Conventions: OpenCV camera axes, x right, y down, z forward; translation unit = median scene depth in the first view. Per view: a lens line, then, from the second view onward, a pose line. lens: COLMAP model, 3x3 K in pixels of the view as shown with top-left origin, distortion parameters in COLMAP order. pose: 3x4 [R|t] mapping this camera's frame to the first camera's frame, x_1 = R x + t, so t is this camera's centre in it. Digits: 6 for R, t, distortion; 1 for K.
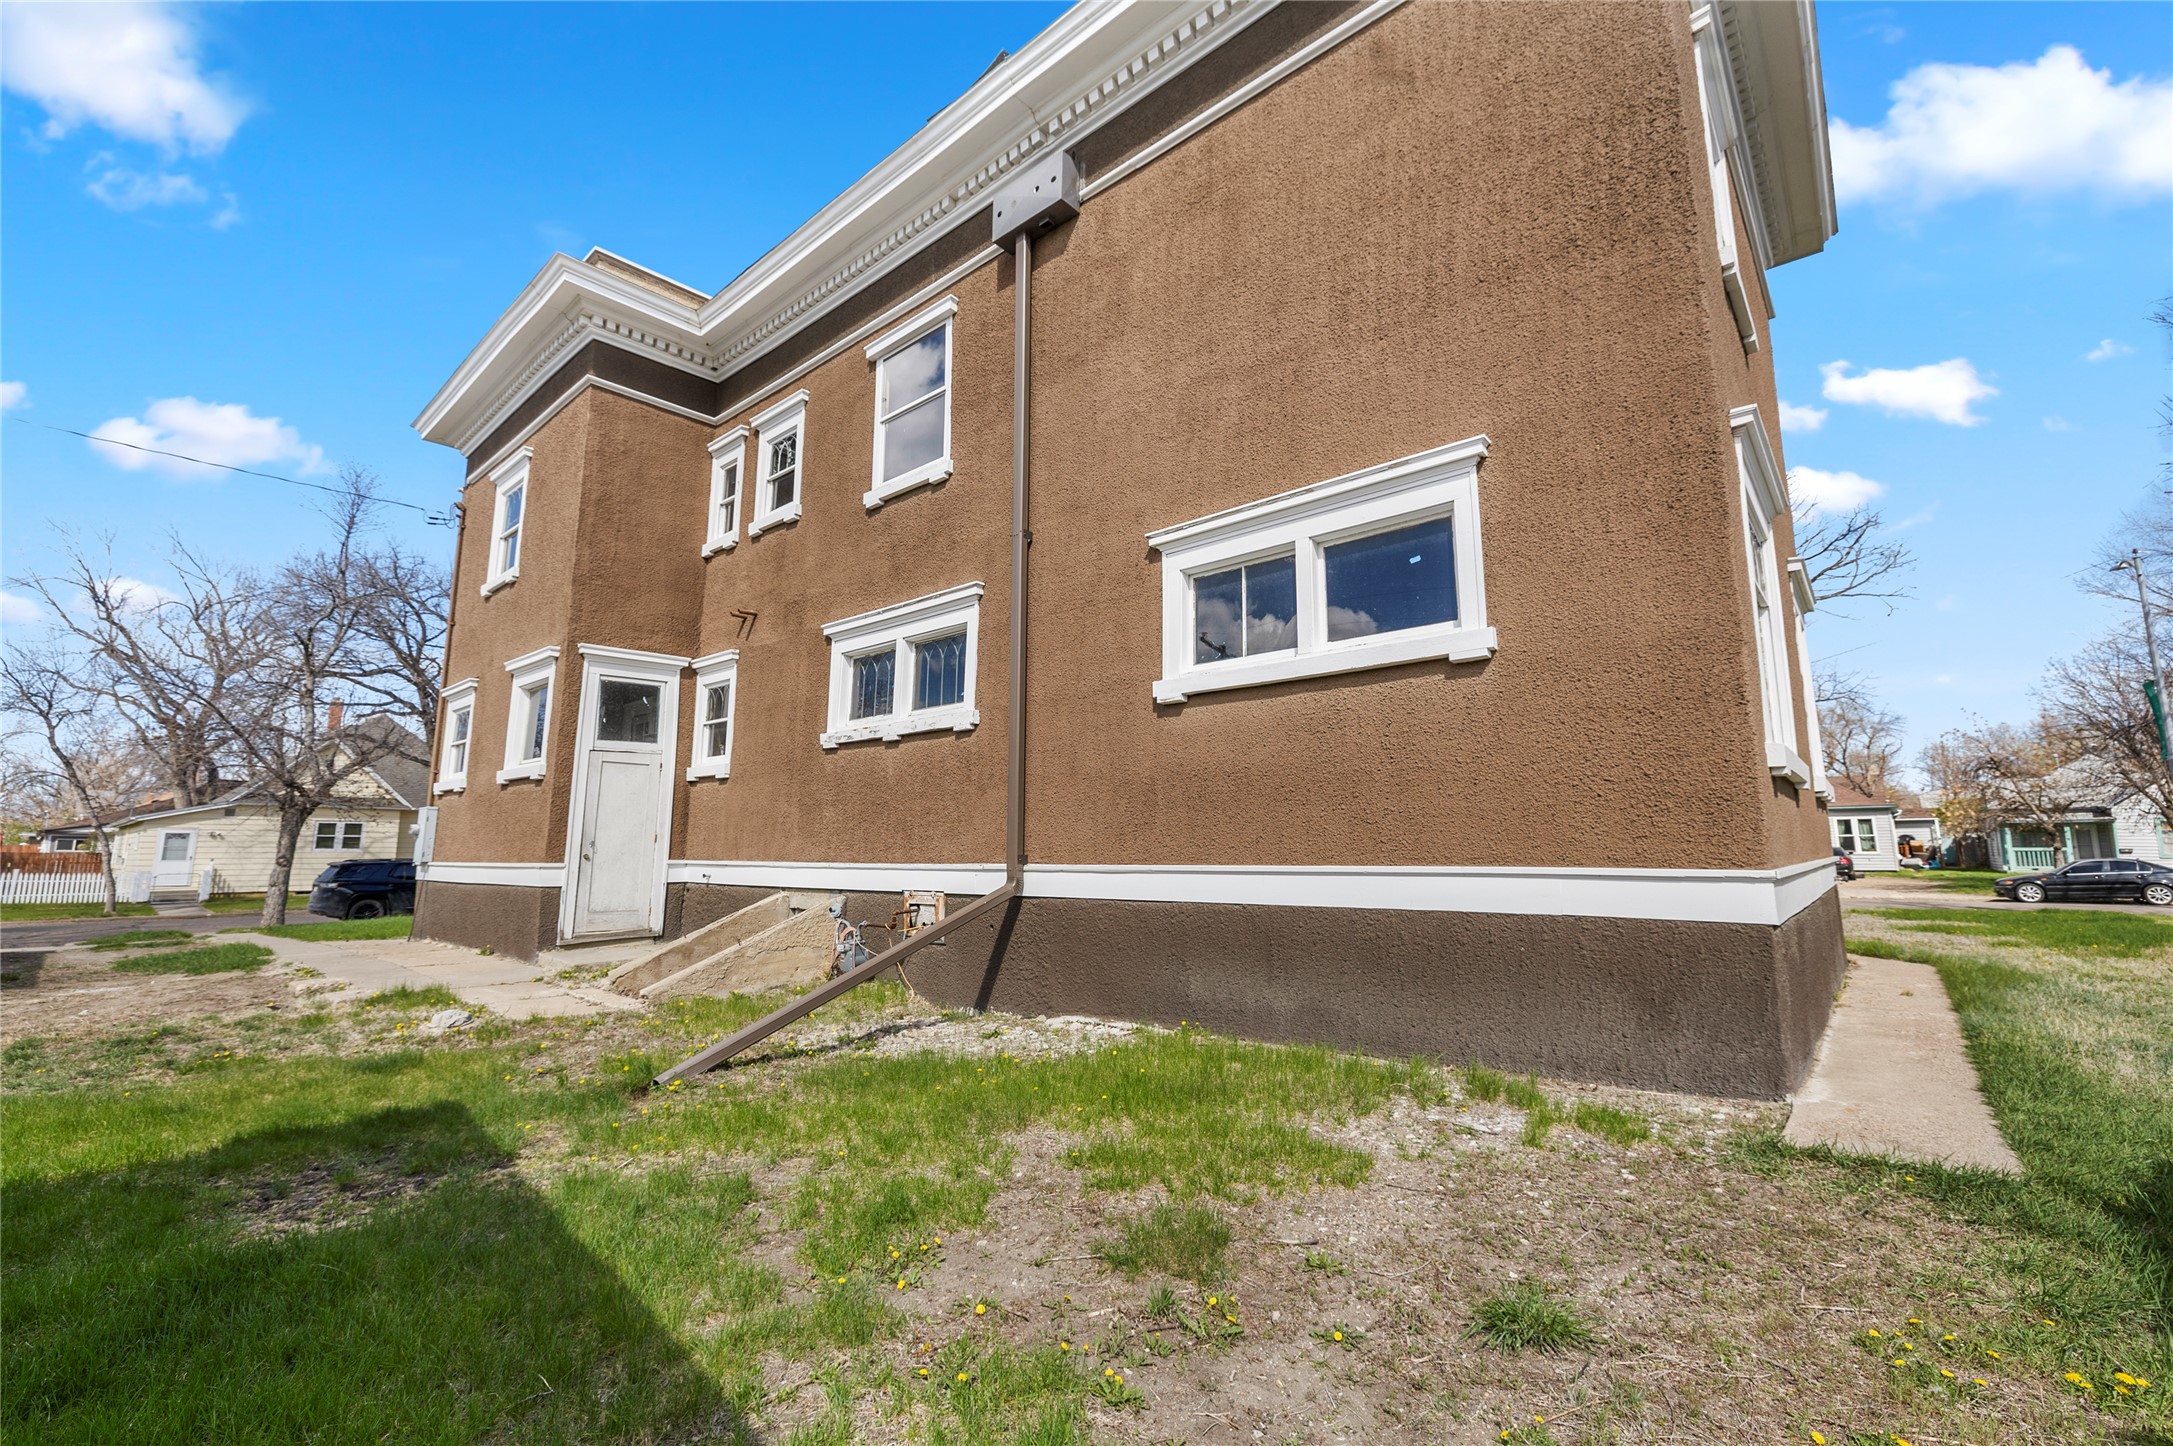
lens RADIAL K [[906.7, 0, 1089.4], [0, 906.7, 718.1], [0, 0, 1]] dist [0.000444, 0.000144]
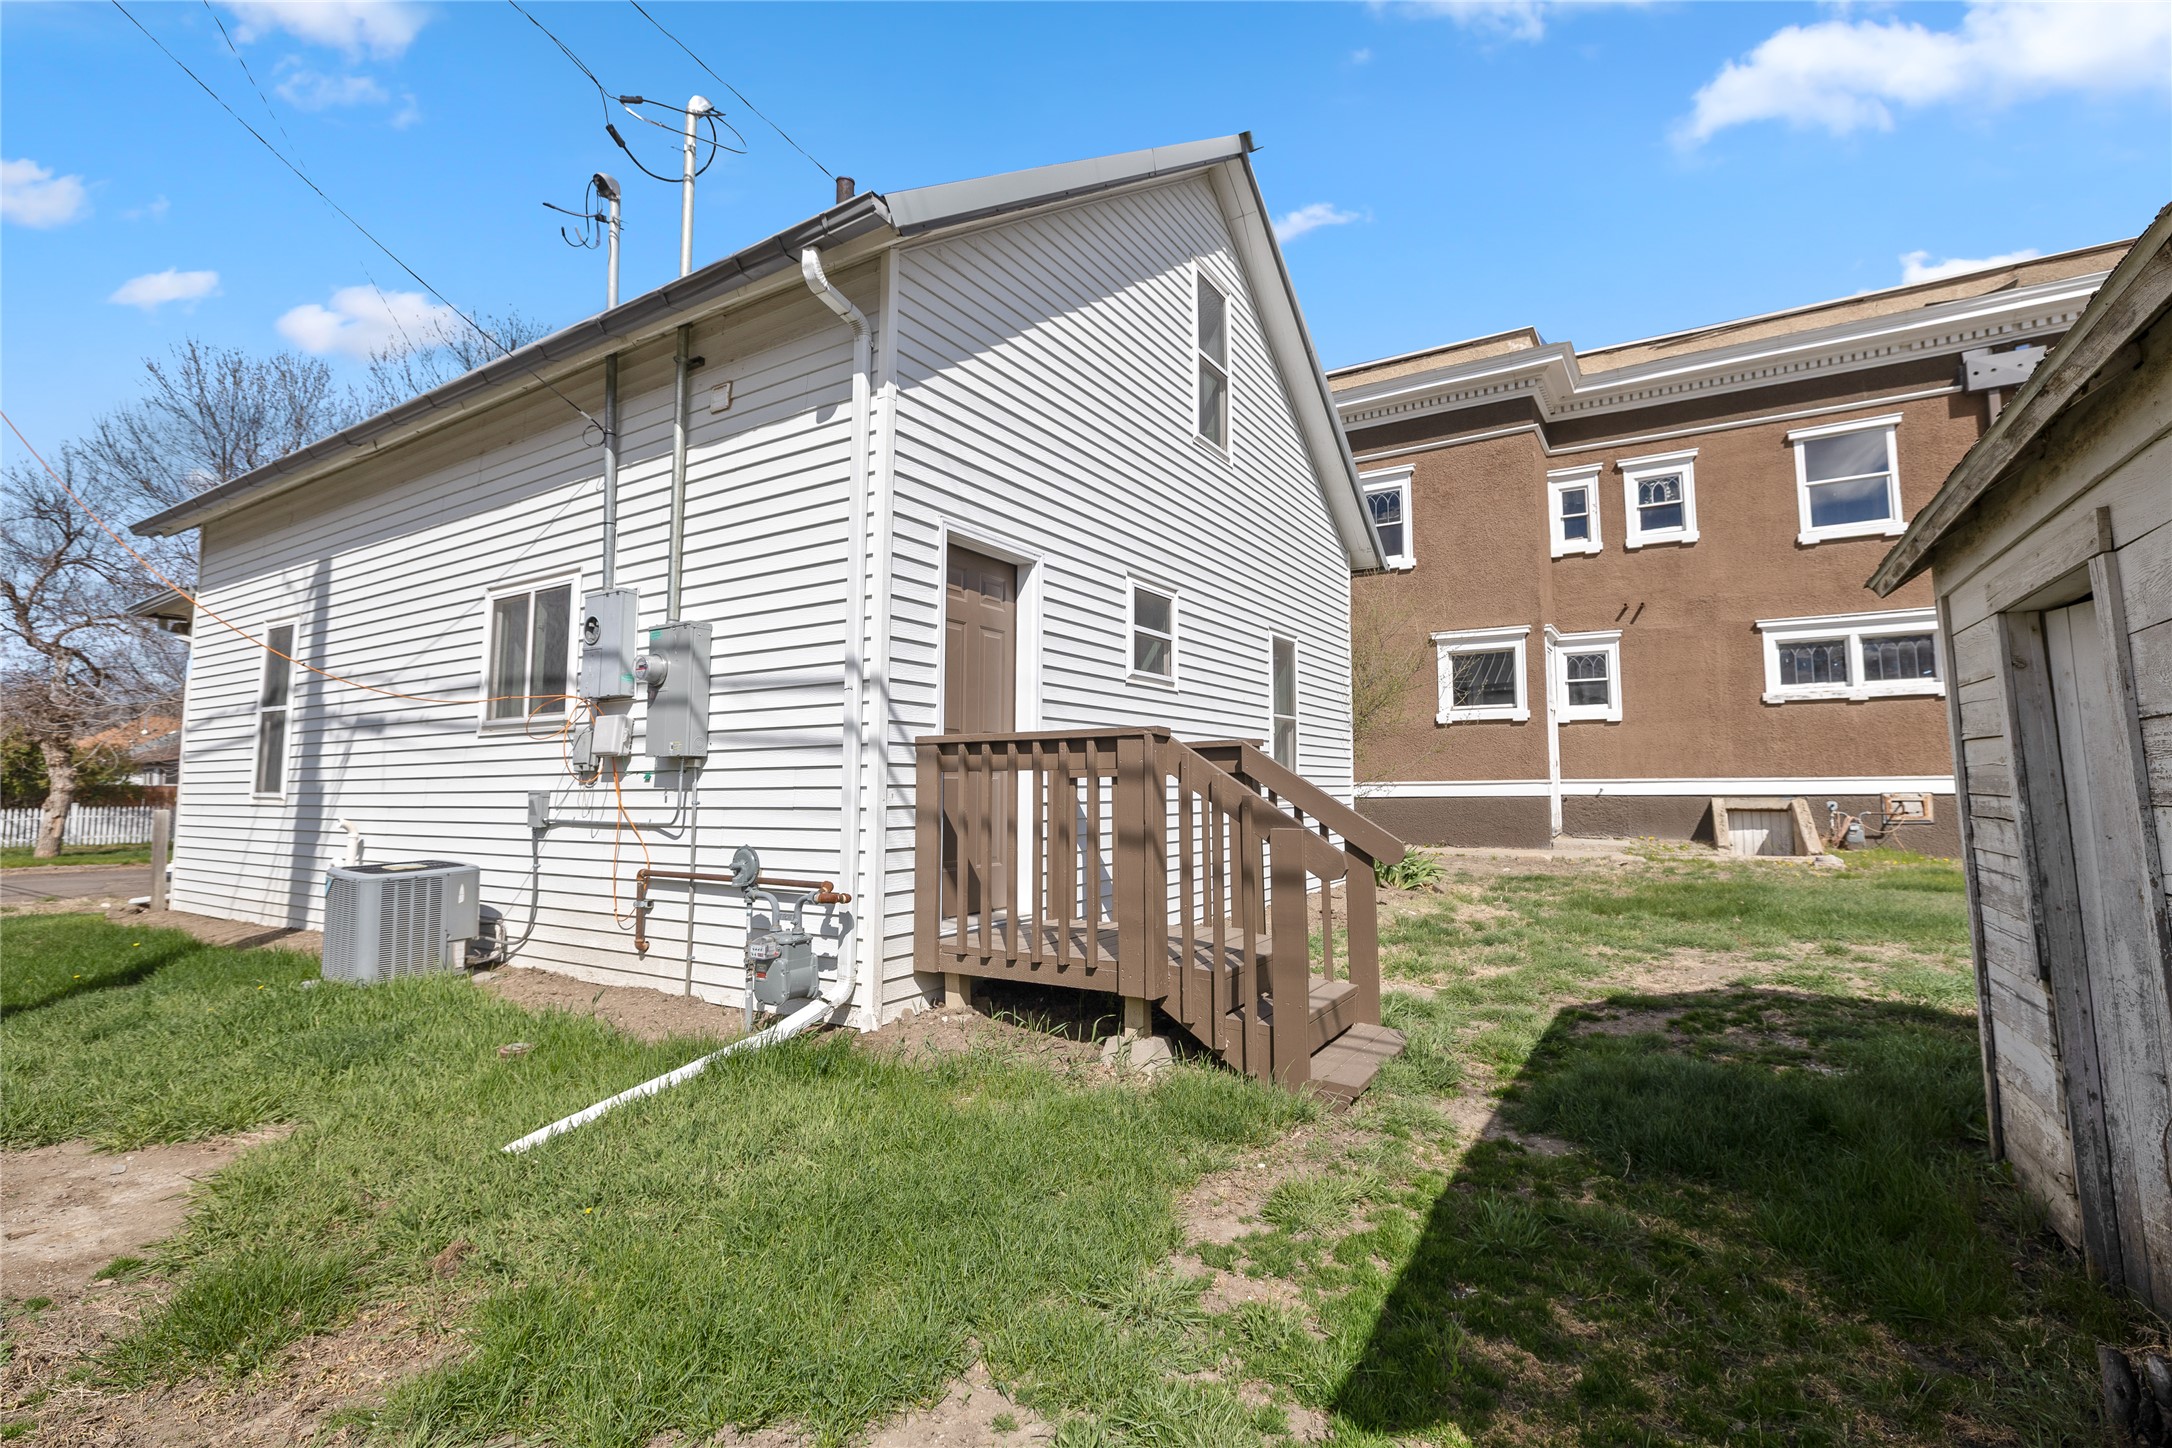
lens RADIAL K [[969.6, 0, 1094.2], [0, 969.6, 714.0], [0, 0, 1]] dist [-0.004186, 0.000427]
pose [[0.986678, 0.008448, 0.162468, -2.037302], [-0.019507, 0.997589, 0.066594, -0.041956], [-0.161514, -0.068876, 0.984464, -0.504184]]
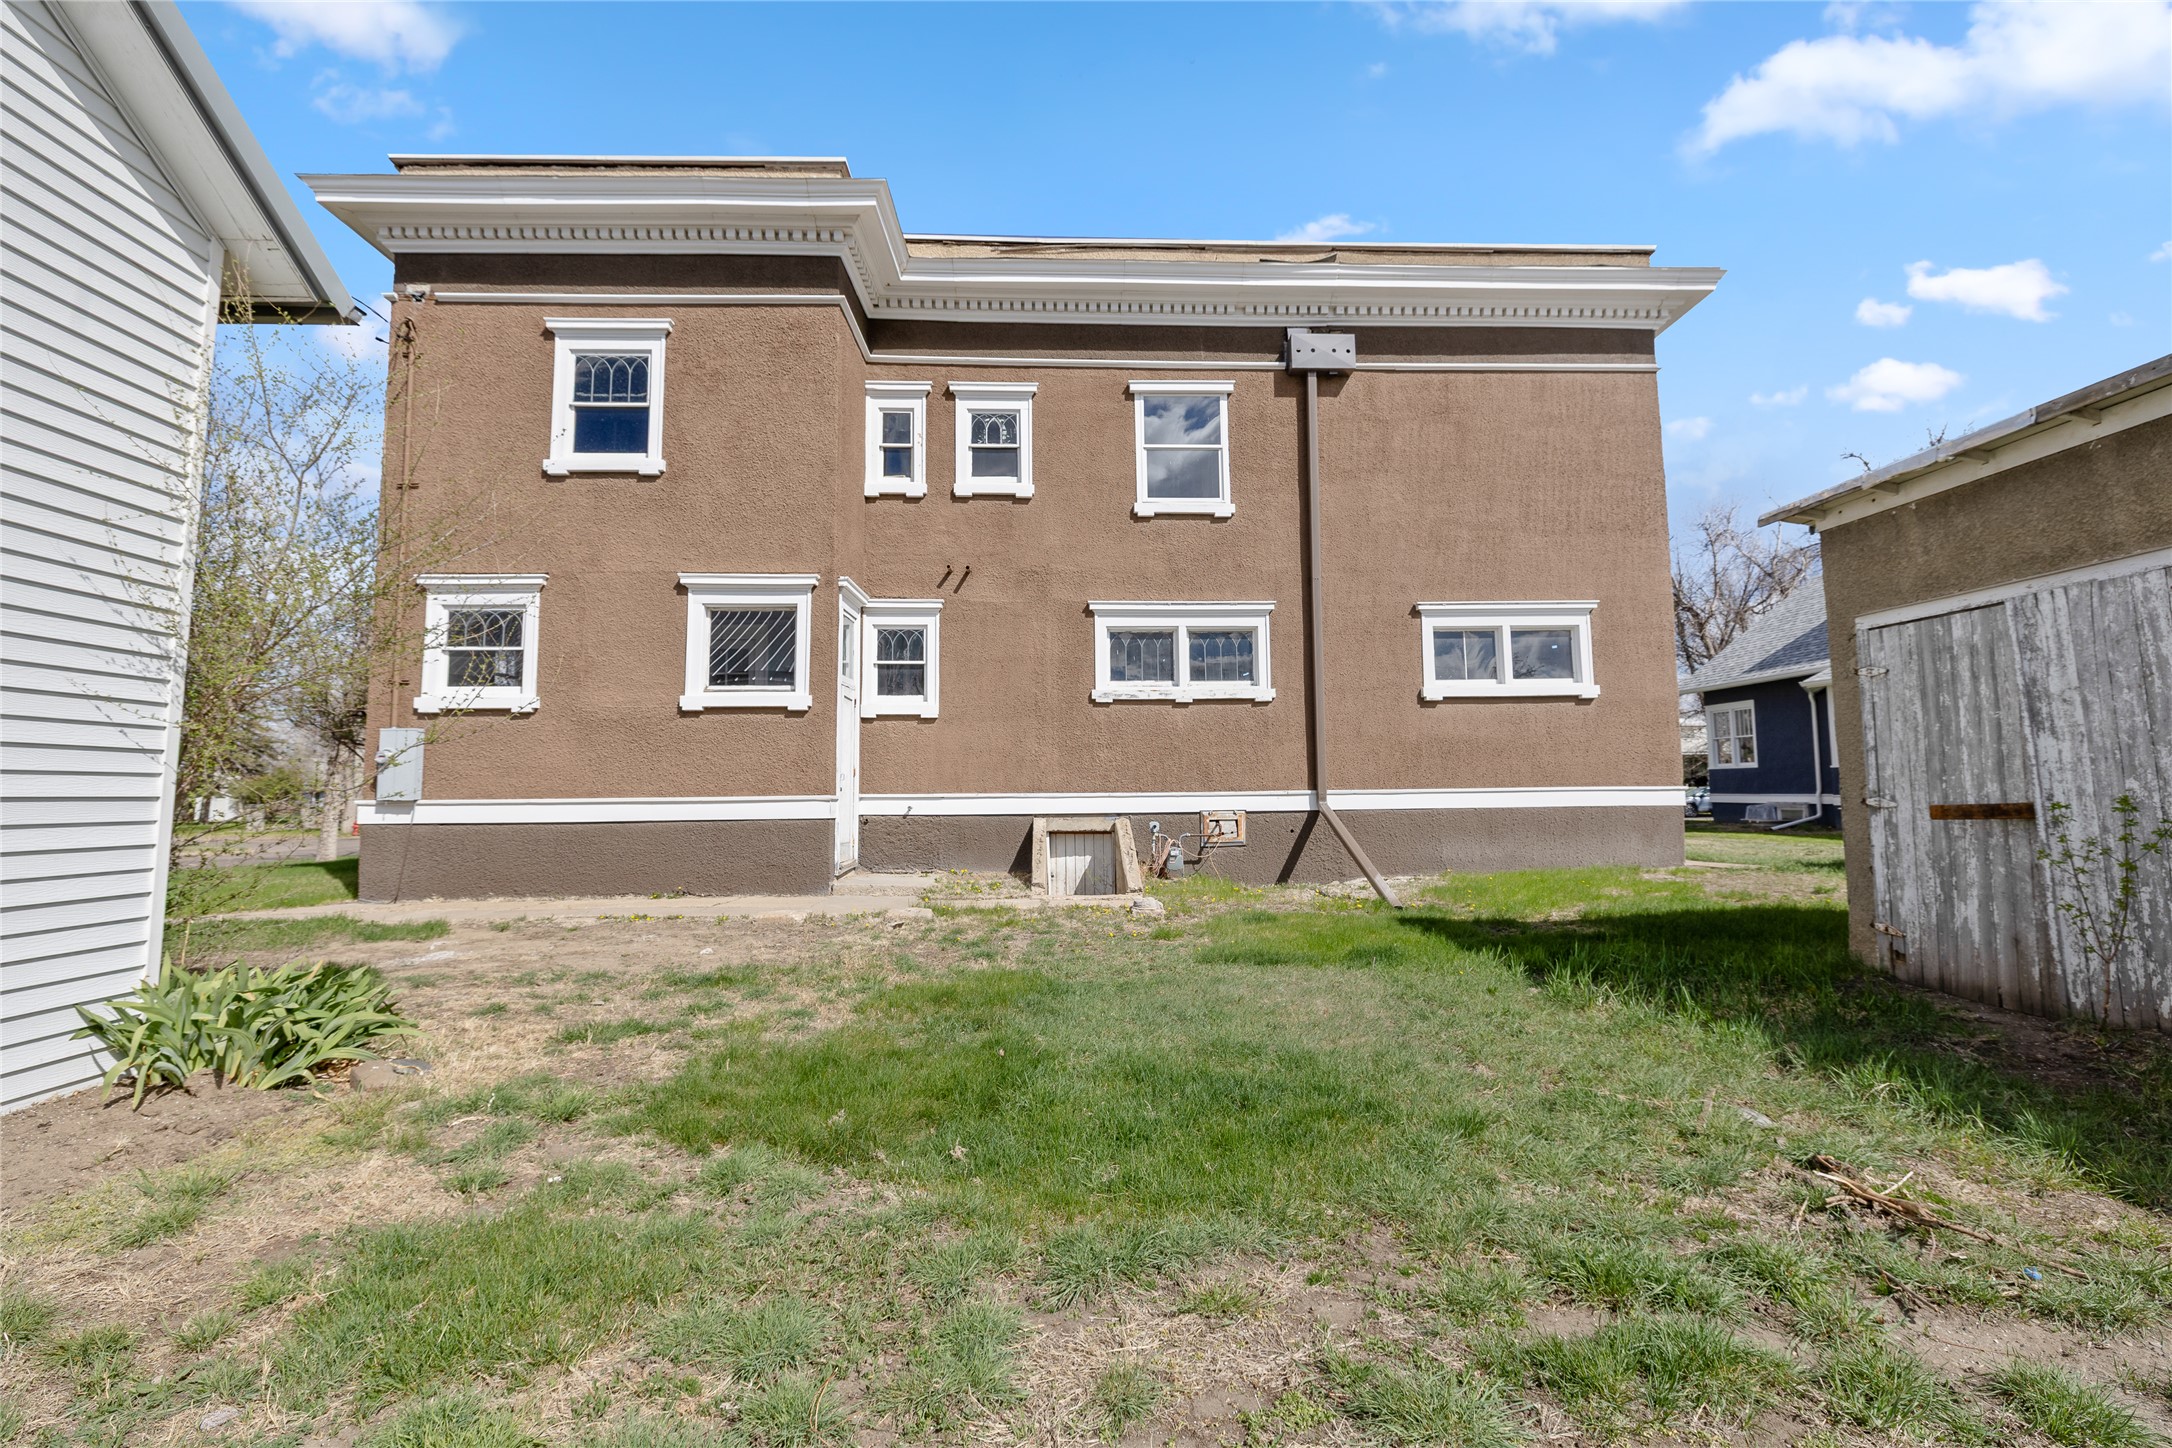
lens RADIAL K [[969.6, 0, 1094.2], [0, 969.6, 714.0], [0, 0, 1]] dist [-0.004186, 0.000427]
pose [[0.731153, 0.051562, 0.680263, -1.466625], [-0.092031, 0.995480, 0.023461, 0.023062], [-0.675978, -0.079759, 0.732593, 0.030348]]
